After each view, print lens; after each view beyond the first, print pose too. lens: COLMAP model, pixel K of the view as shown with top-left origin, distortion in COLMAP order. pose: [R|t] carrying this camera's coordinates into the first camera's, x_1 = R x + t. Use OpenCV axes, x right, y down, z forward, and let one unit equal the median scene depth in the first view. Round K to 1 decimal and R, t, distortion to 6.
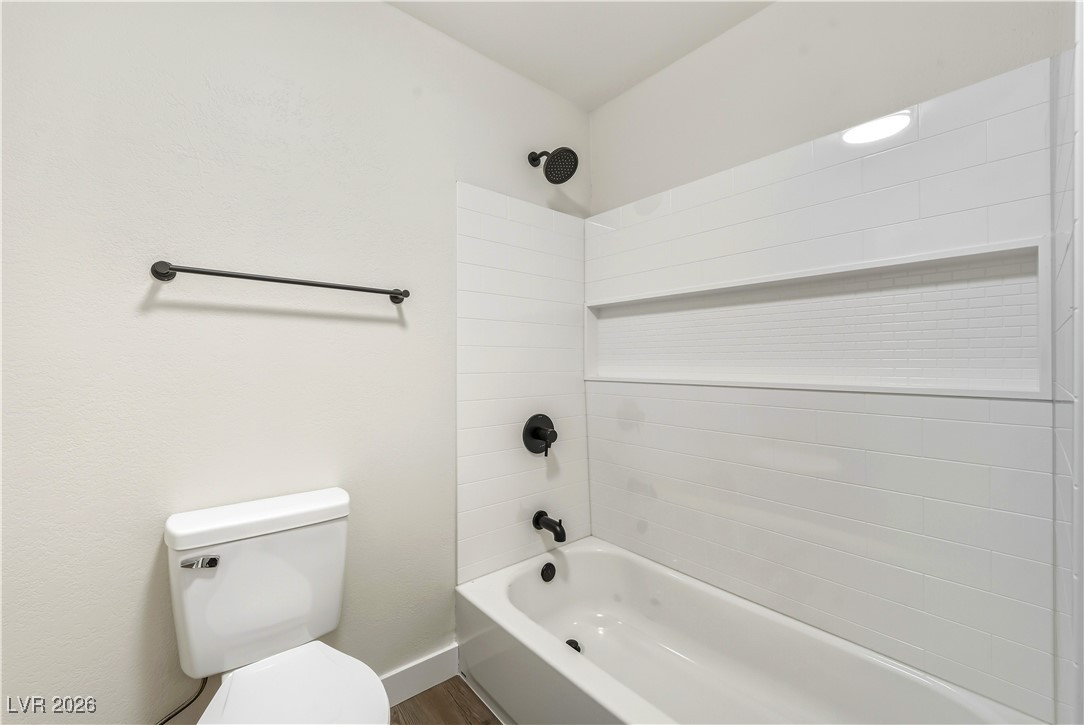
lens RADIAL K [[423.0, 0, 541.4], [0, 423.0, 359.4], [0, 0, 1]] dist [-0.004412, -0.000131]
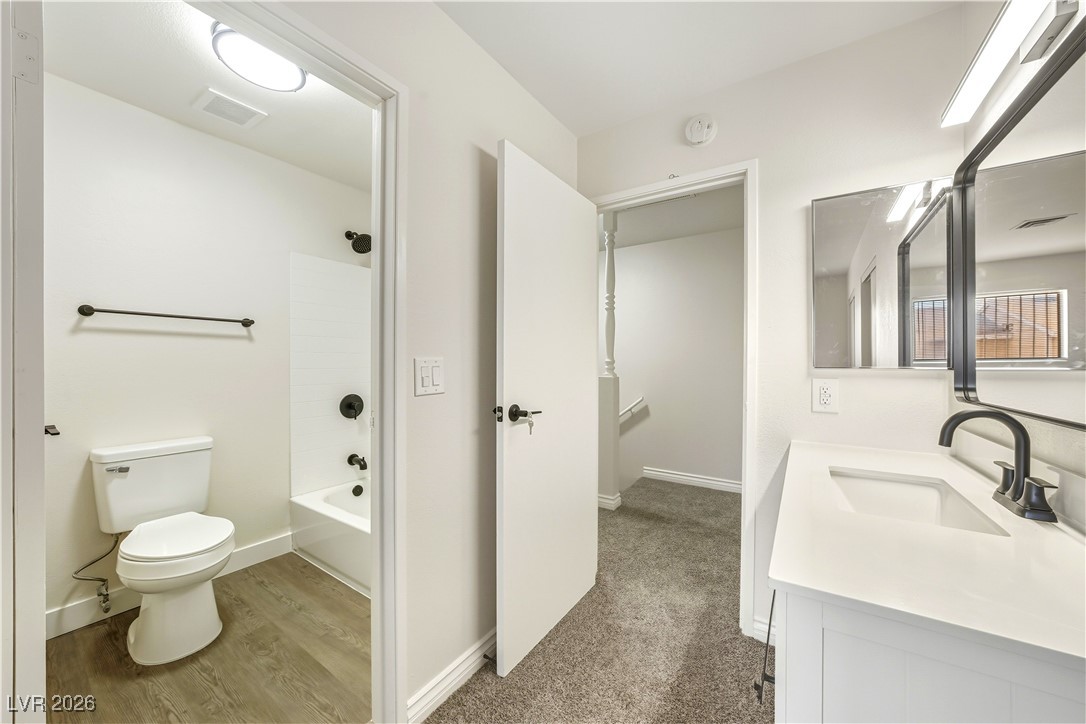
lens RADIAL K [[394.9, 0, 543.0], [0, 394.9, 362.0], [0, 0, 1]] dist [-0.012191, 0.007183]
pose [[0.965747, -0.007189, 0.259387, 0.371886], [0.008685, 0.999952, -0.004619, 0.021690], [-0.259342, 0.006714, 0.965762, -0.775443]]
